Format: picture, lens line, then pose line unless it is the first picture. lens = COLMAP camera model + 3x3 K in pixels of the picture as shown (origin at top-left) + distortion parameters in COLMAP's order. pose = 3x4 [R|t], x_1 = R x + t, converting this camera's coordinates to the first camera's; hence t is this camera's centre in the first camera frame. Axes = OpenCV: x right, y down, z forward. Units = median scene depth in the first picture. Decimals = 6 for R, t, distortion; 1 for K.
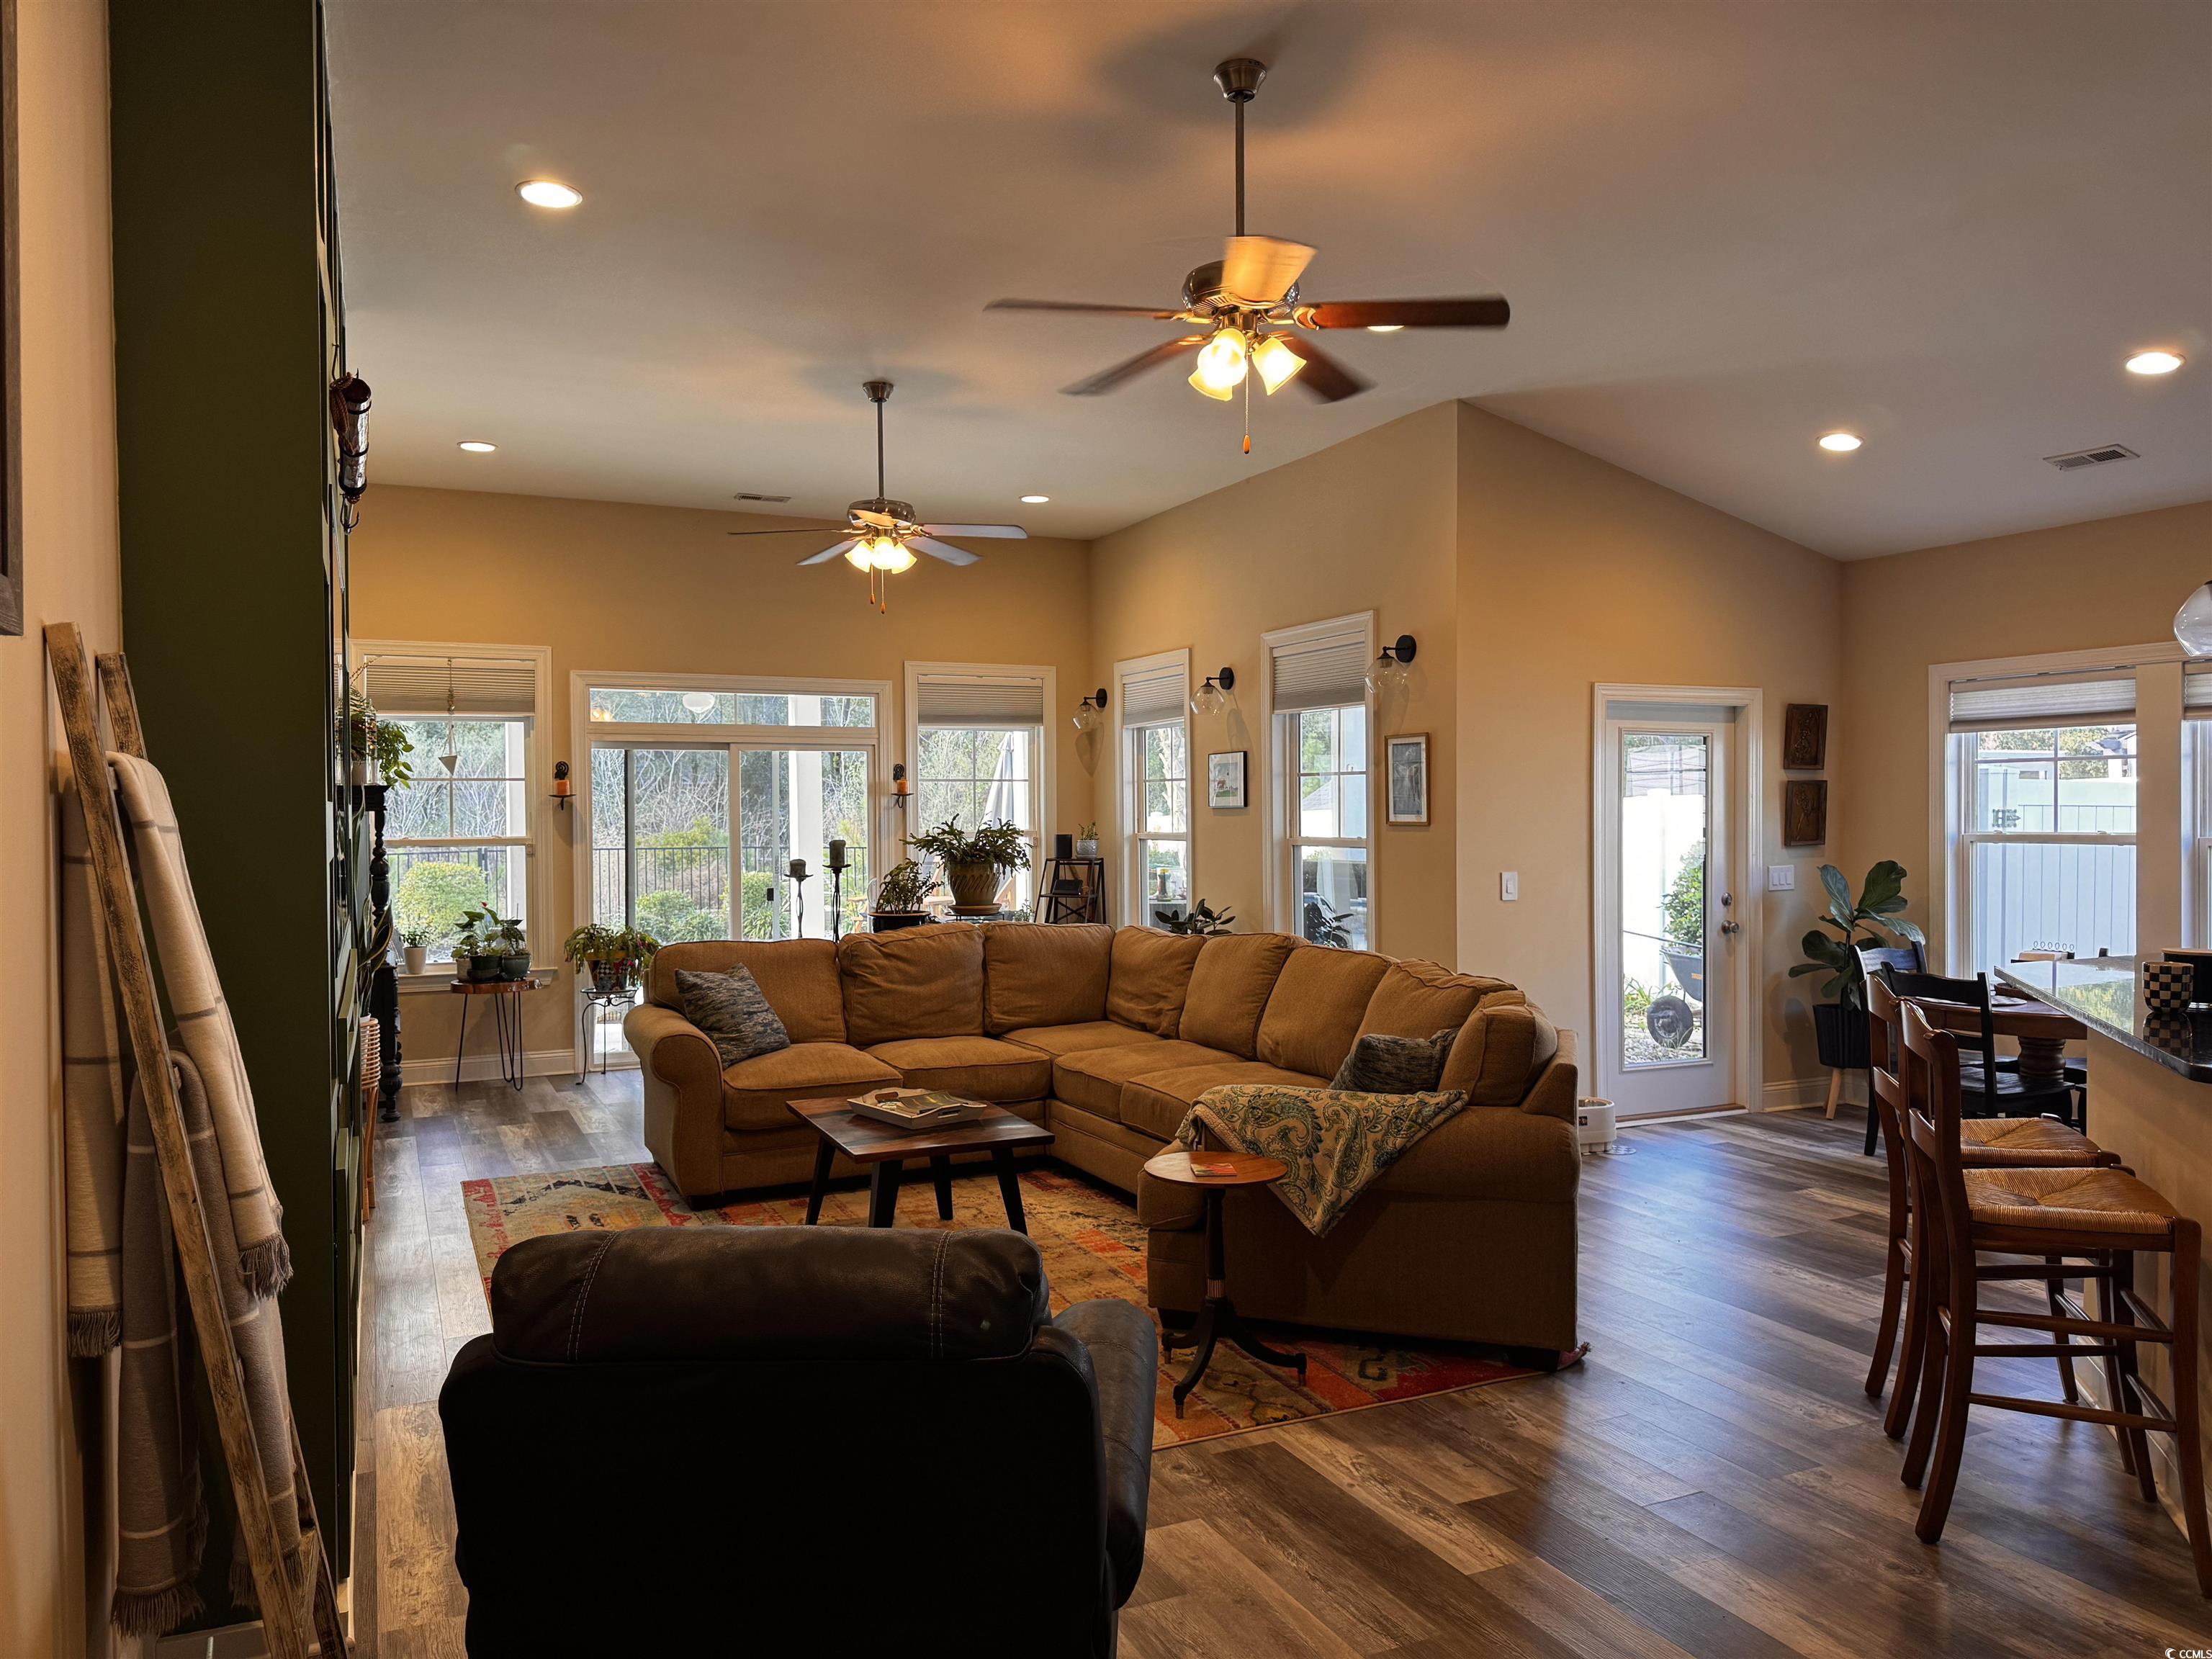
lens RADIAL K [[1543.3, 0, 1113.8], [0, 1543.3, 831.6], [0, 0, 1]] dist [0.139801, -0.223270]
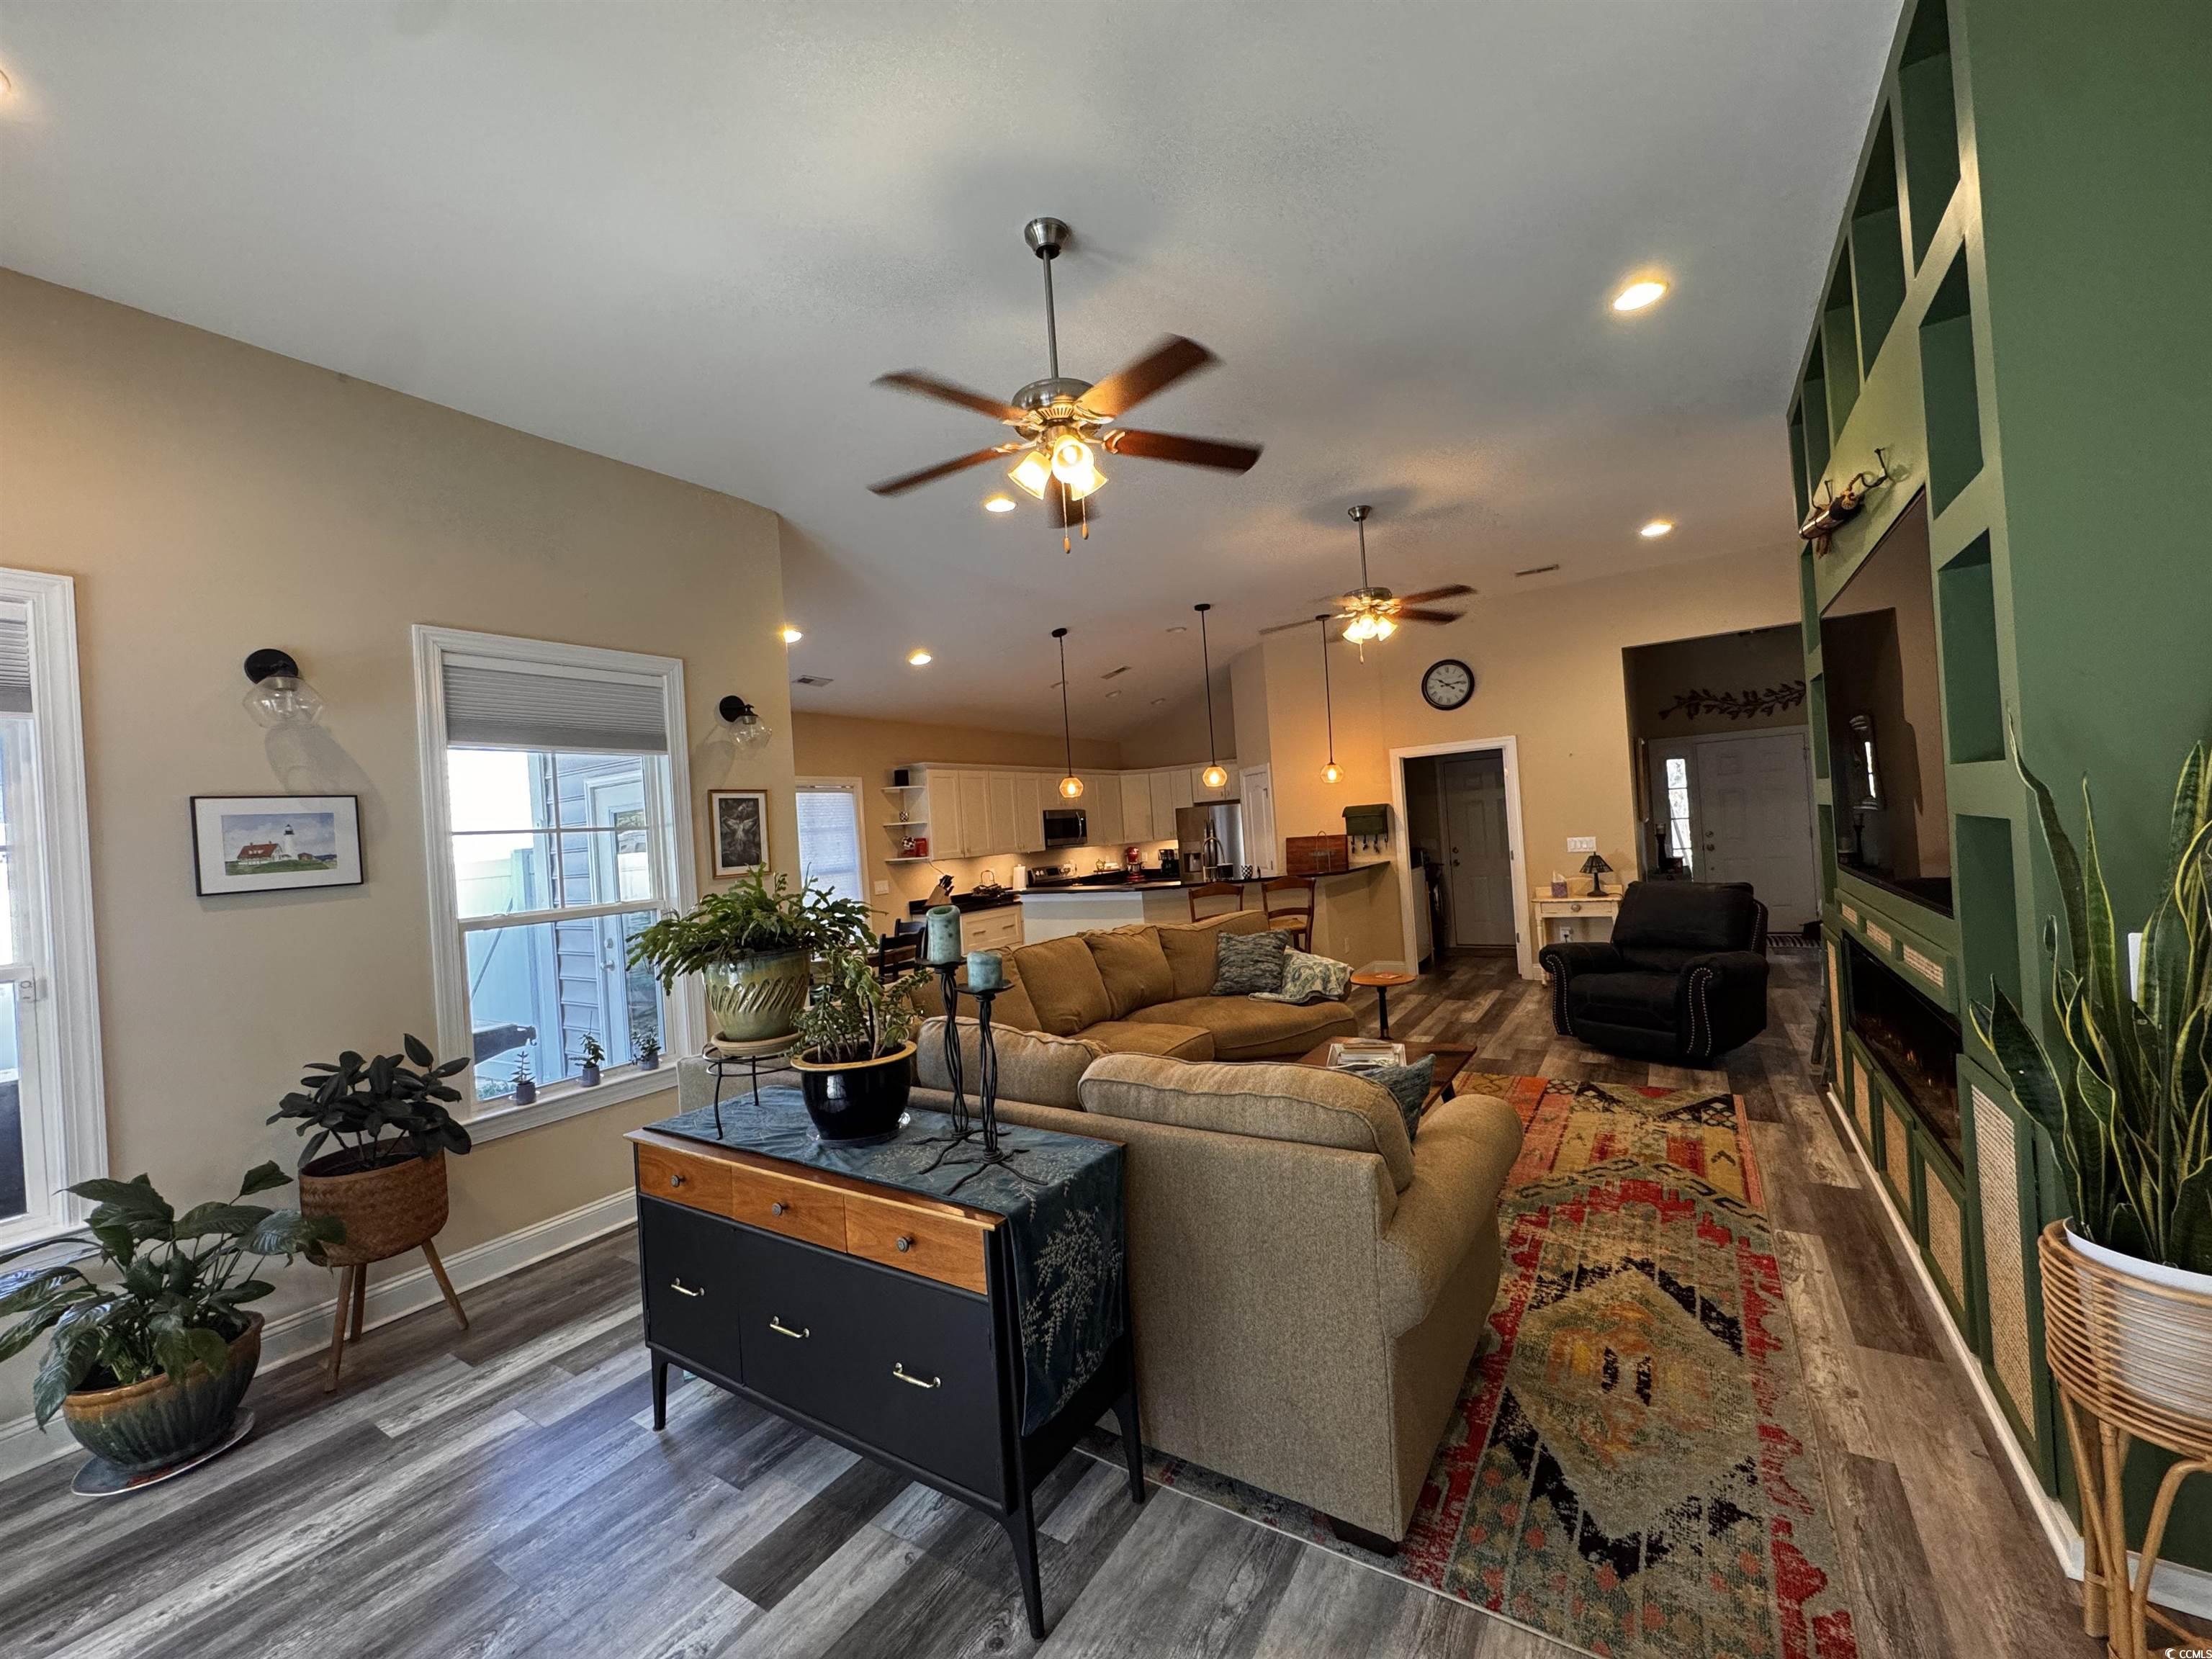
lens RADIAL K [[880.3, 0, 1105.7], [0, 880.3, 827.8], [0, 0, 1]] dist [-0.003039, 0.000113]
pose [[-0.525033, 0.045858, 0.849845, -0.453372], [0.084537, 0.996419, -0.001541, -0.015085], [-0.846873, 0.071034, -0.527030, 1.122325]]
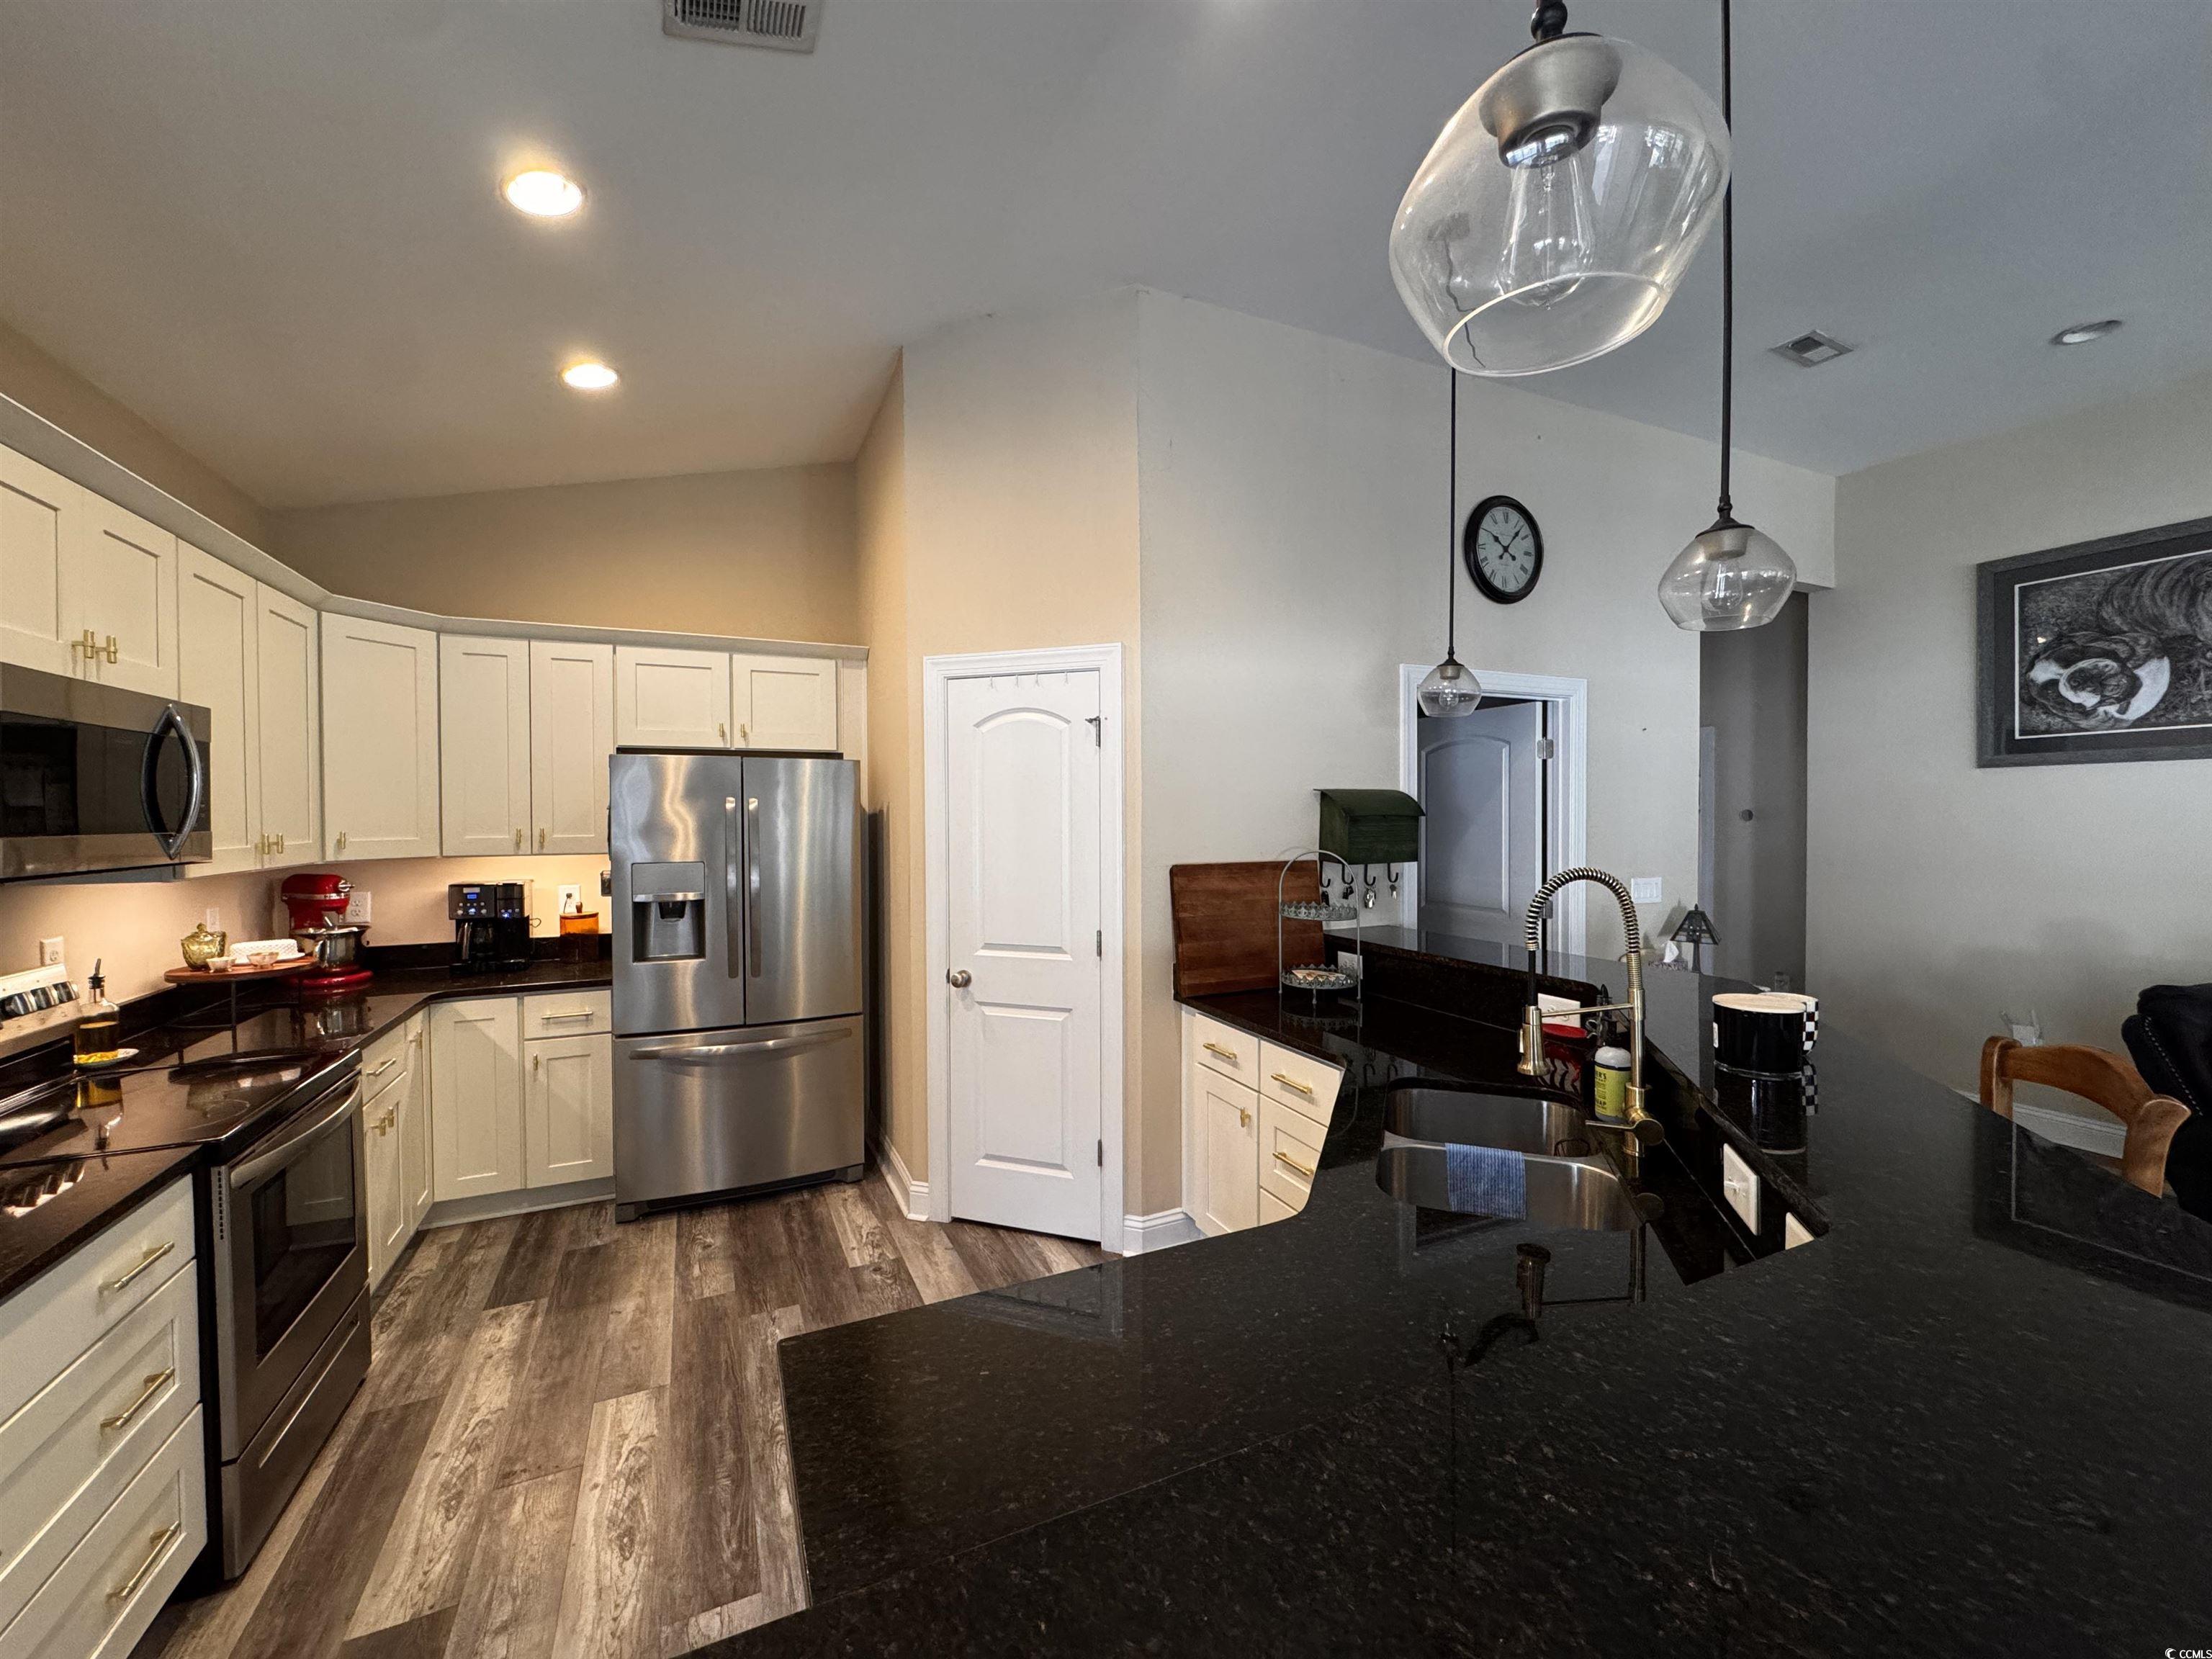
lens RADIAL K [[880.3, 0, 1105.7], [0, 880.3, 827.8], [0, 0, 1]] dist [-0.003039, 0.000113]
pose [[-0.999941, 0.009902, 0.004450, 0.485210], [0.010042, 0.999416, 0.032647, -0.013702], [-0.004124, 0.032690, -0.999457, 0.691672]]
